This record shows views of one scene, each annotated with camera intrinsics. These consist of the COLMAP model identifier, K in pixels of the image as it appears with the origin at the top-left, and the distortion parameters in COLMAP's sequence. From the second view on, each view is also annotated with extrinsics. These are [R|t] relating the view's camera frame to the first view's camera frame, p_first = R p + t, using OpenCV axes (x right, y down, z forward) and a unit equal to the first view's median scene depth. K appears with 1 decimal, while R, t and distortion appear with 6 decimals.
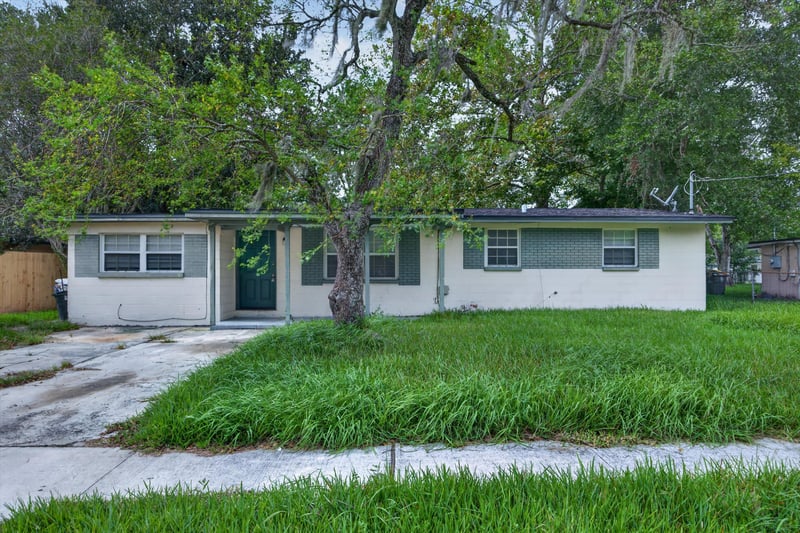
lens RADIAL K [[383.7, 0, 402.9], [0, 383.7, 271.1], [0, 0, 1]] dist [-0.026564, 0.008556]
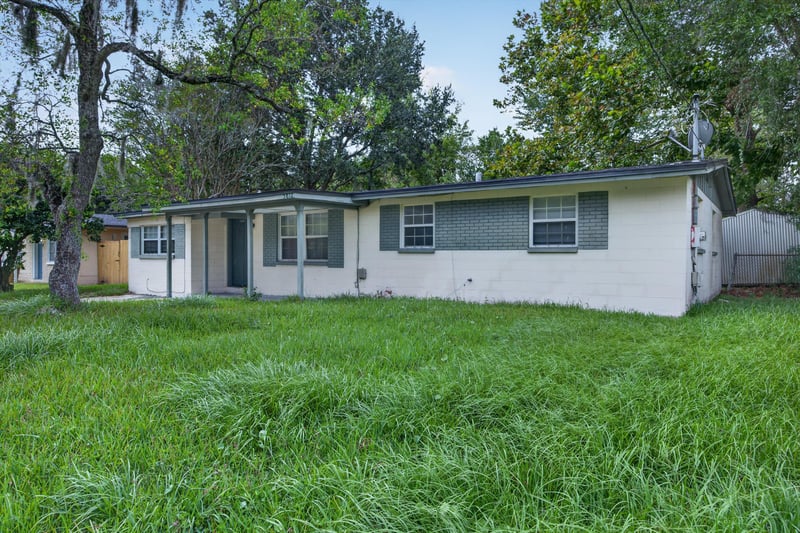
lens RADIAL K [[383.7, 0, 402.9], [0, 383.7, 271.1], [0, 0, 1]] dist [-0.026564, 0.008556]
pose [[0.891187, 0.019964, -0.453197, 0.629639], [0.003068, 0.998743, 0.050027, -0.003266], [0.453626, -0.045974, 0.890005, 0.211549]]
